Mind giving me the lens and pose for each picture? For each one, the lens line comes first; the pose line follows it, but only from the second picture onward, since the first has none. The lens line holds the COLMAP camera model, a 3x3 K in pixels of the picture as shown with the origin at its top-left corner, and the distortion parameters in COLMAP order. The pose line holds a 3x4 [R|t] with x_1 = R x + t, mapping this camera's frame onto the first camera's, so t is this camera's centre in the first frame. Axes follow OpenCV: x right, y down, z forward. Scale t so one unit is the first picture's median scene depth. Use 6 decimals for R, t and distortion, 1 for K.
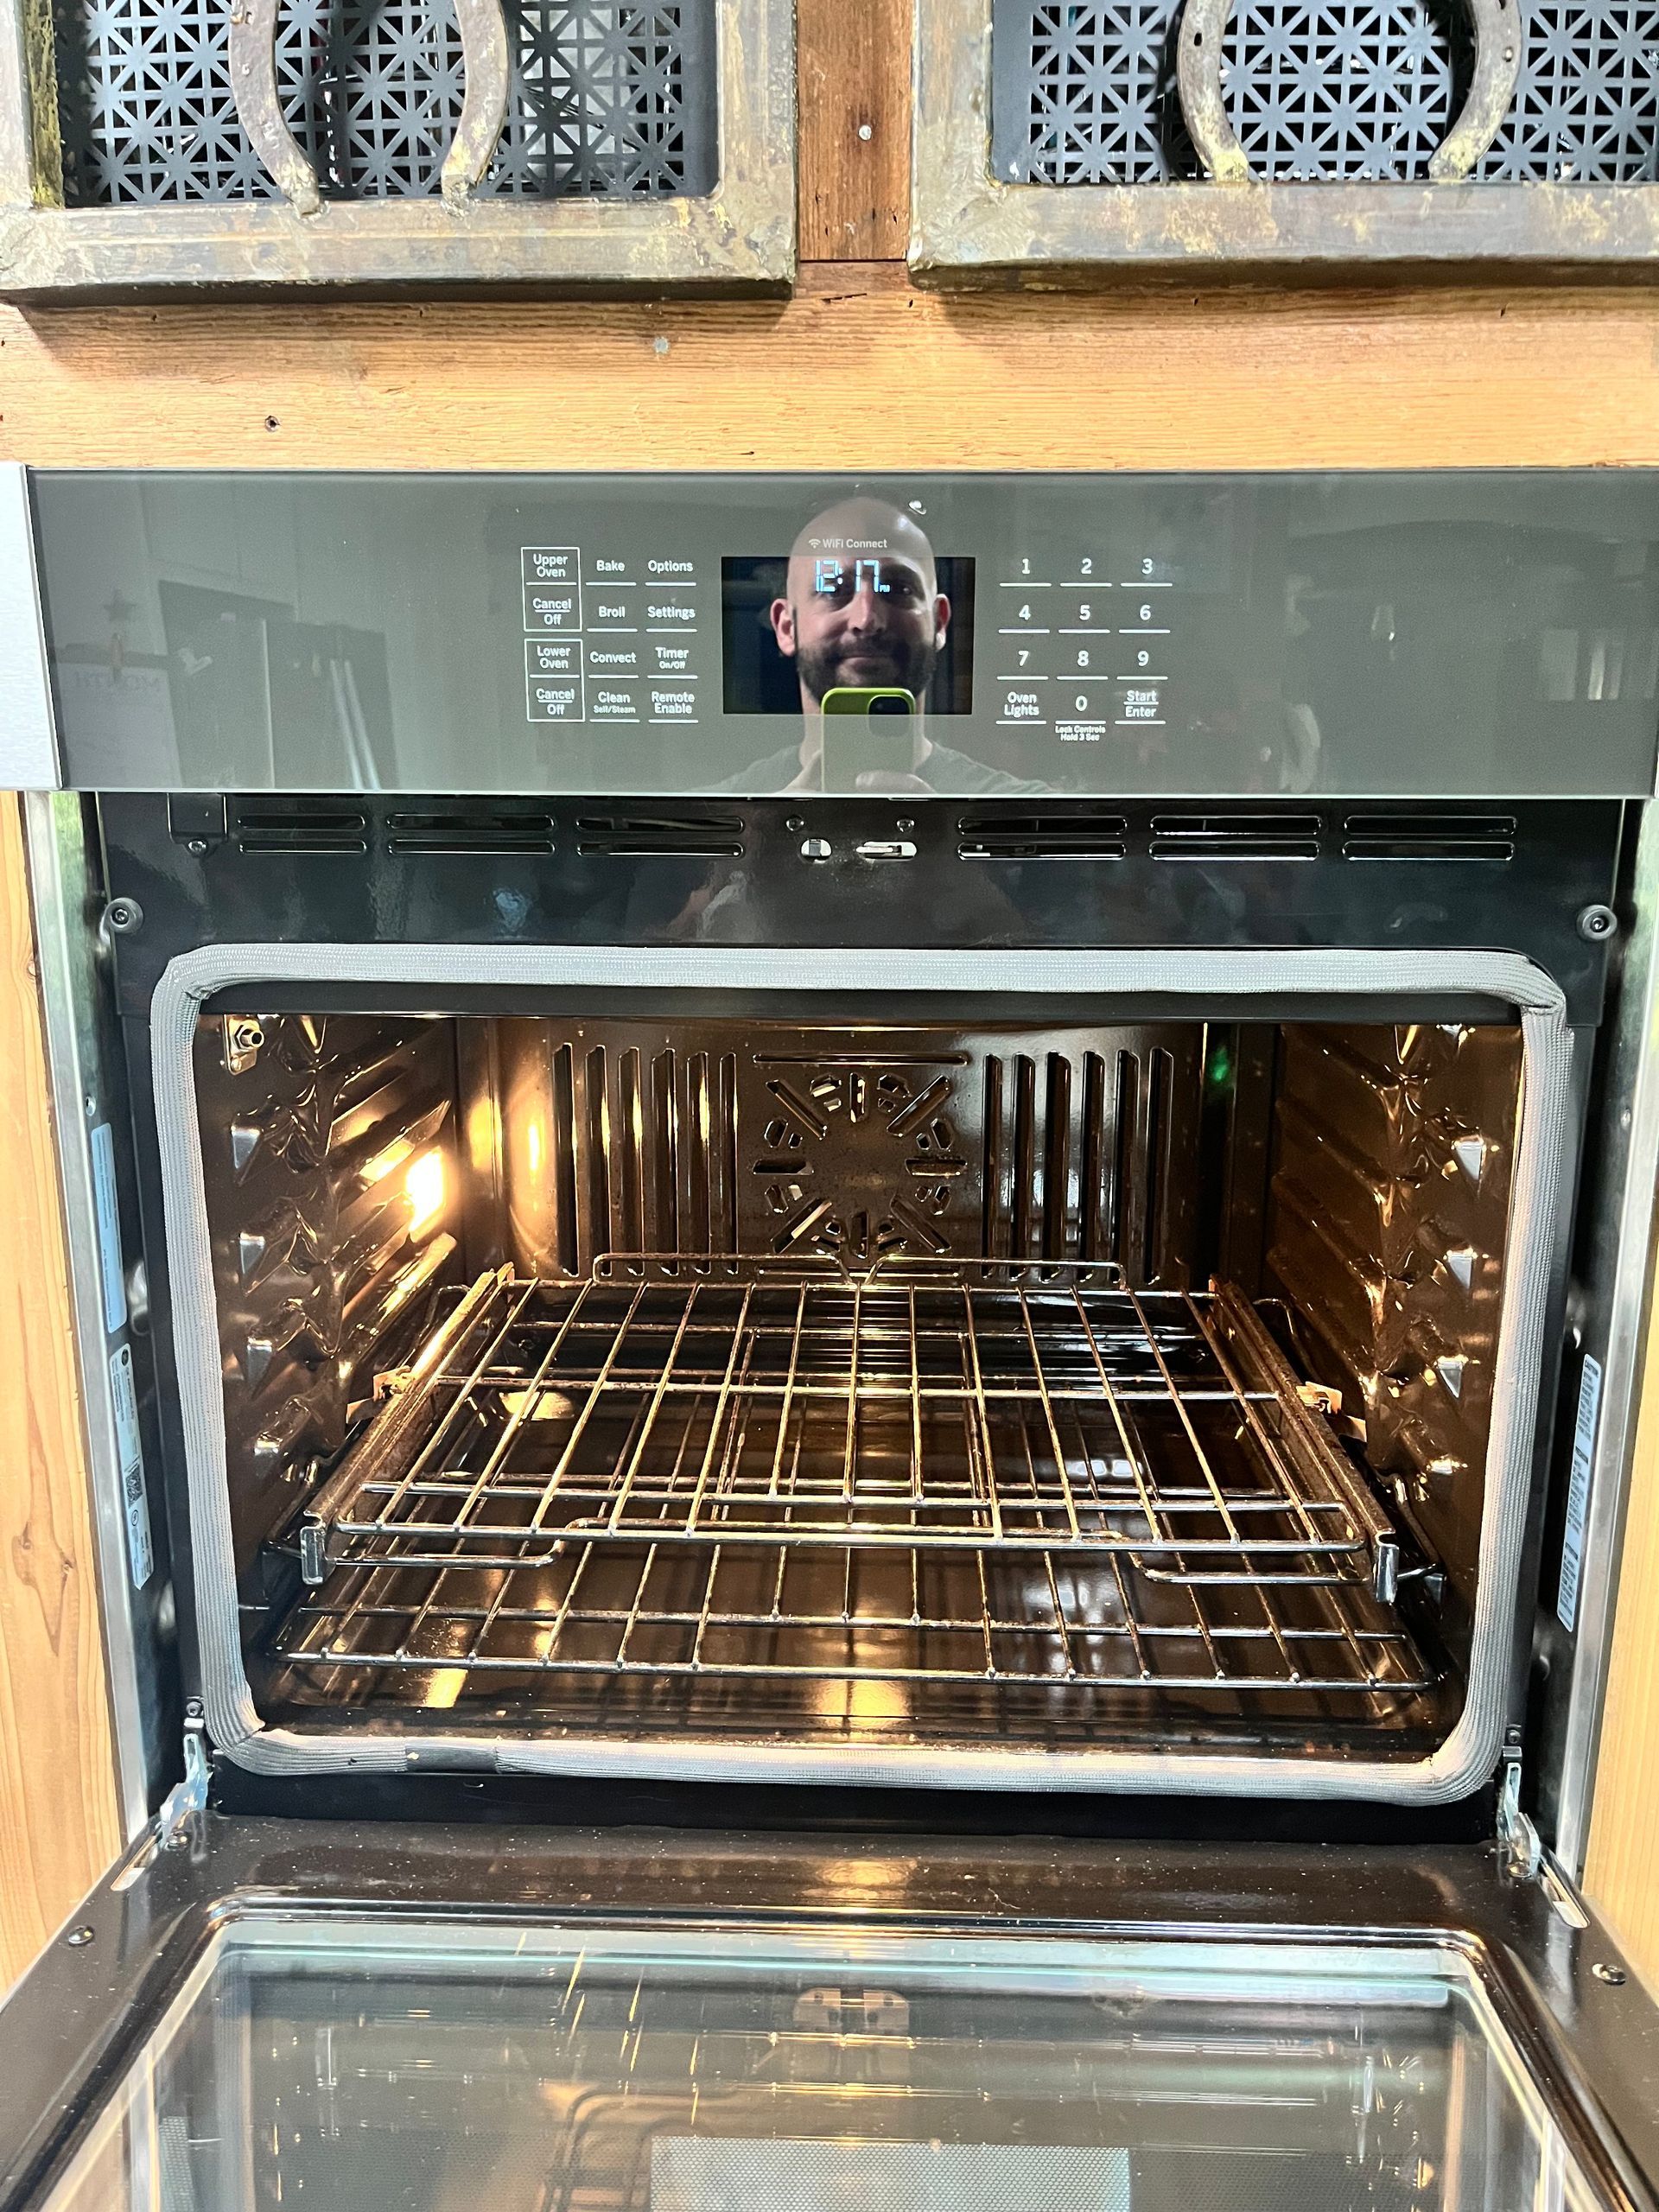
lens RADIAL K [[1694.4, 0, 818.7], [0, 1694.4, 1112.1], [0, 0, 1]] dist [0.009763, -0.041594]
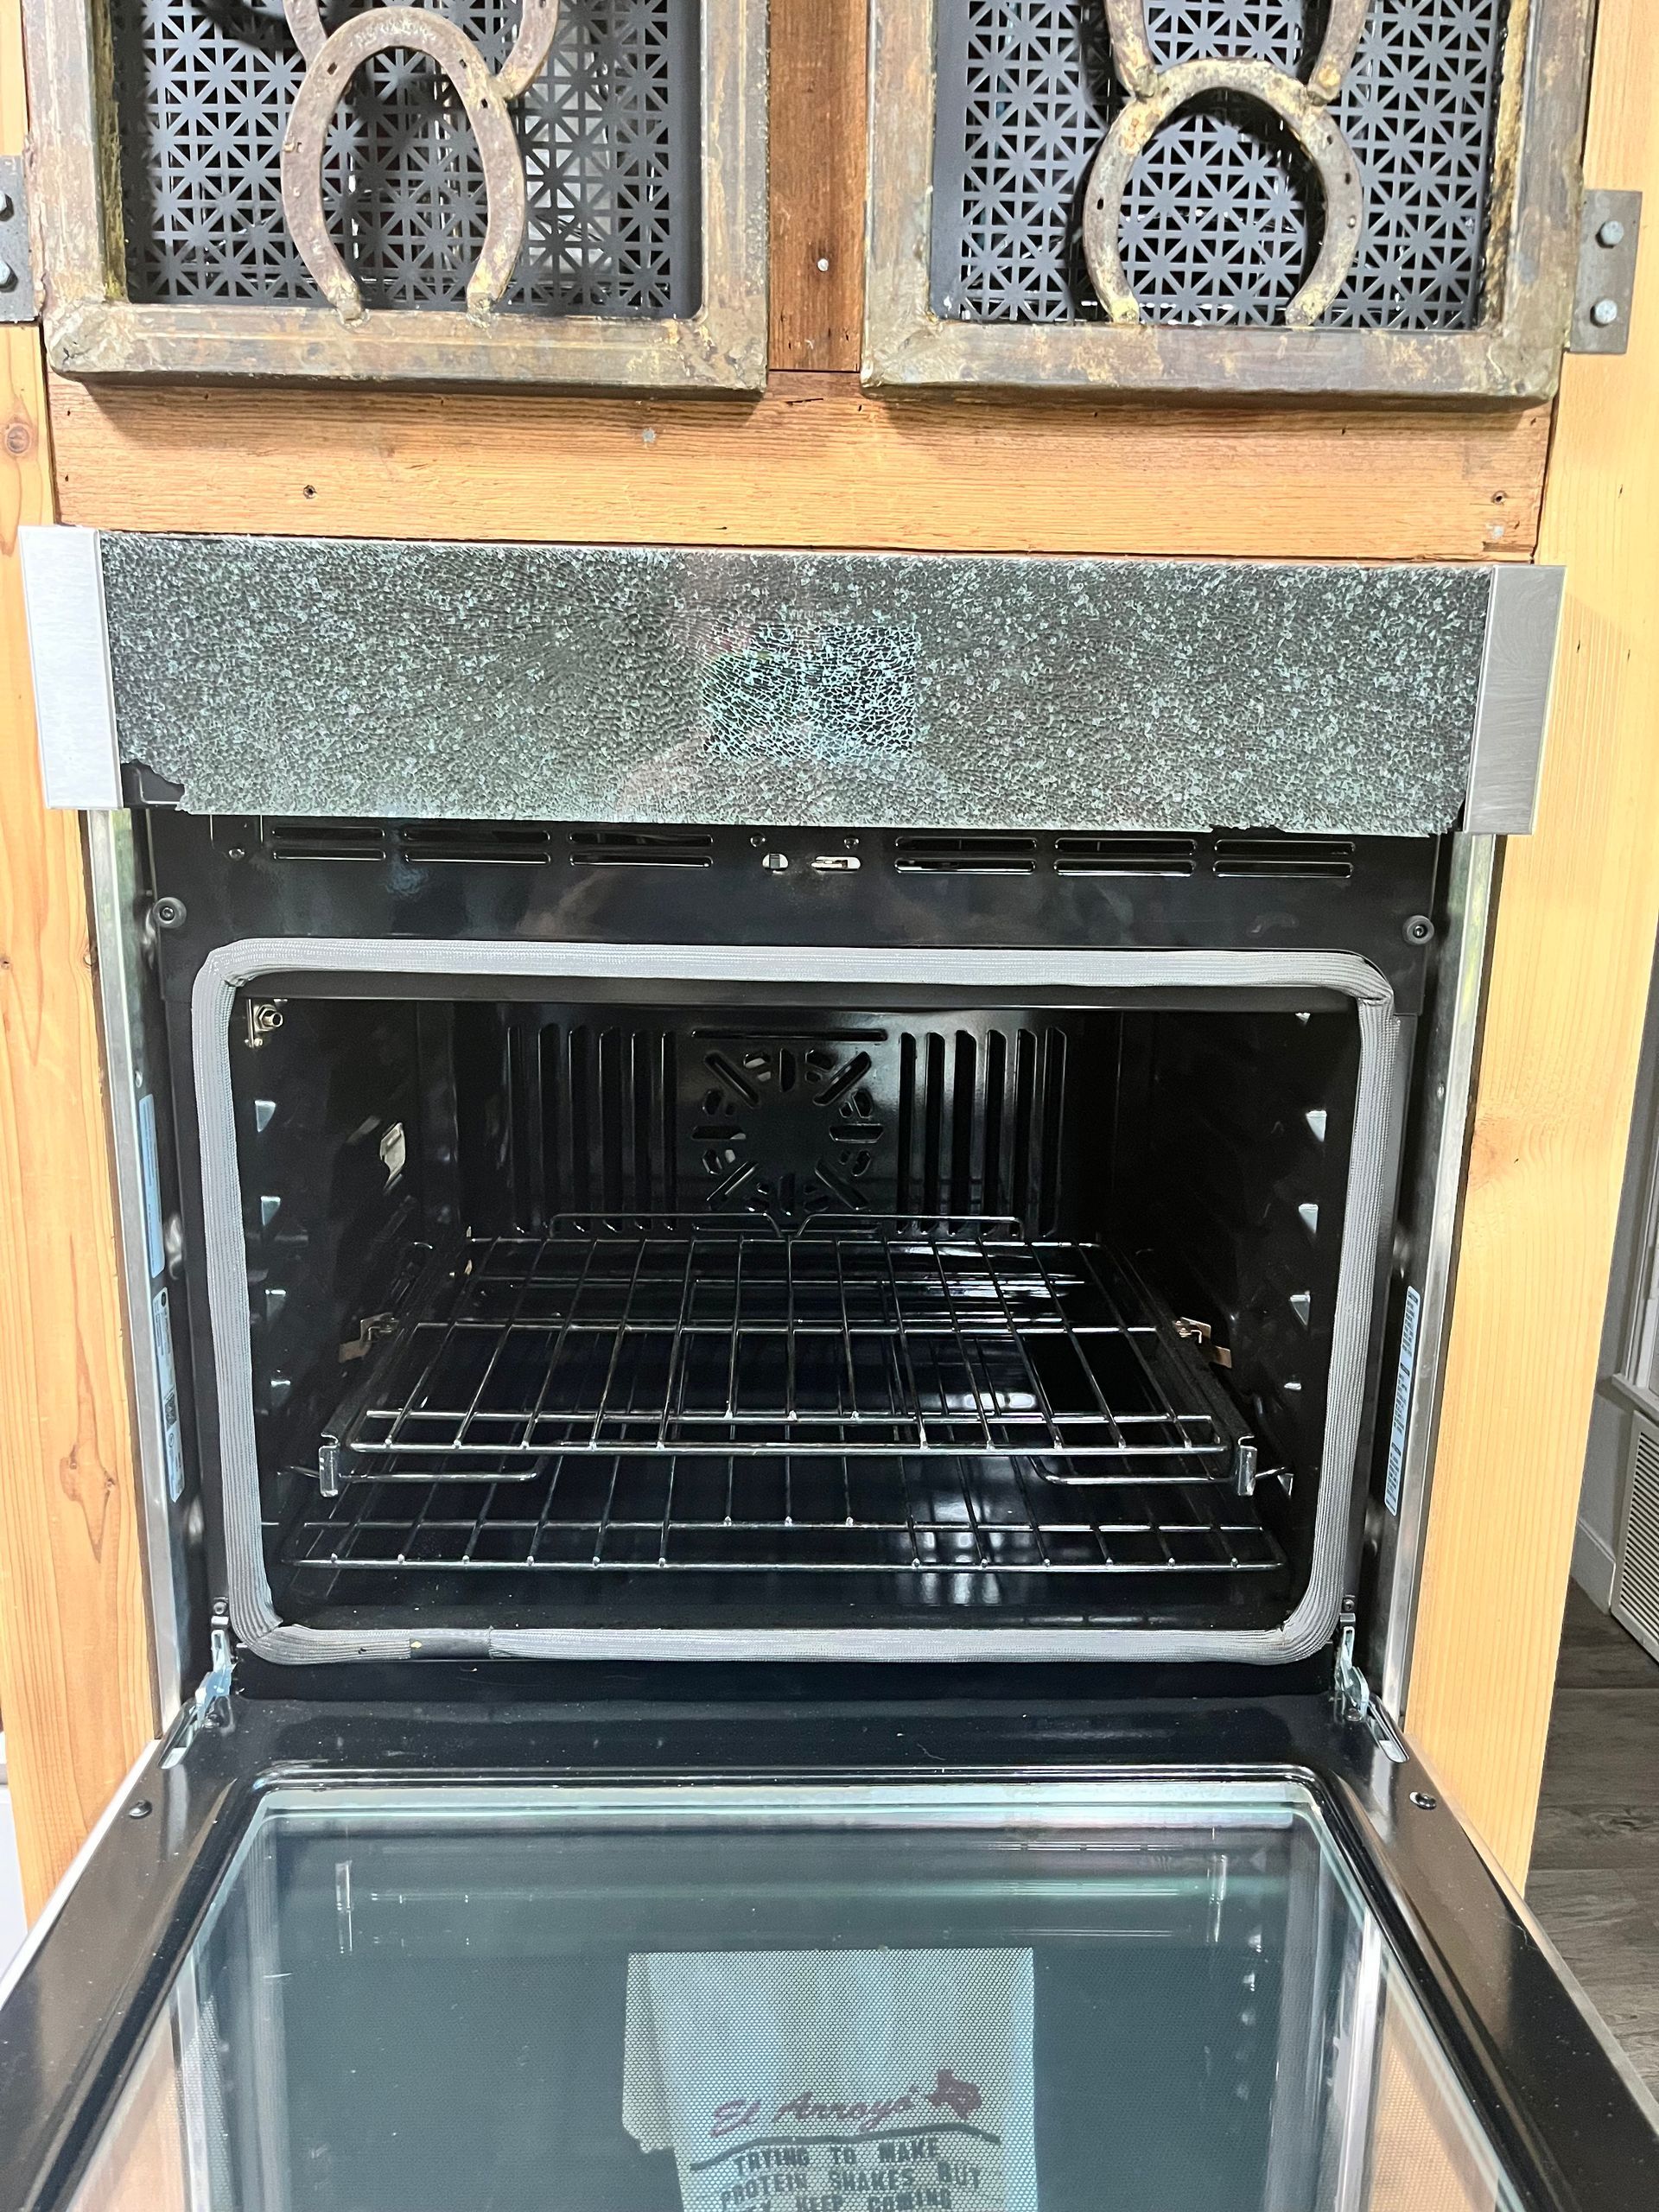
lens RADIAL K [[1696.7, 0, 826.2], [0, 1696.7, 1114.1], [0, 0, 1]] dist [-0.012372, 0.012682]
pose [[0.997384, 0.000112, 0.072289, -0.050567], [-0.001485, 0.999819, 0.018943, -0.002371], [-0.072274, -0.019001, 0.997204, -0.179715]]
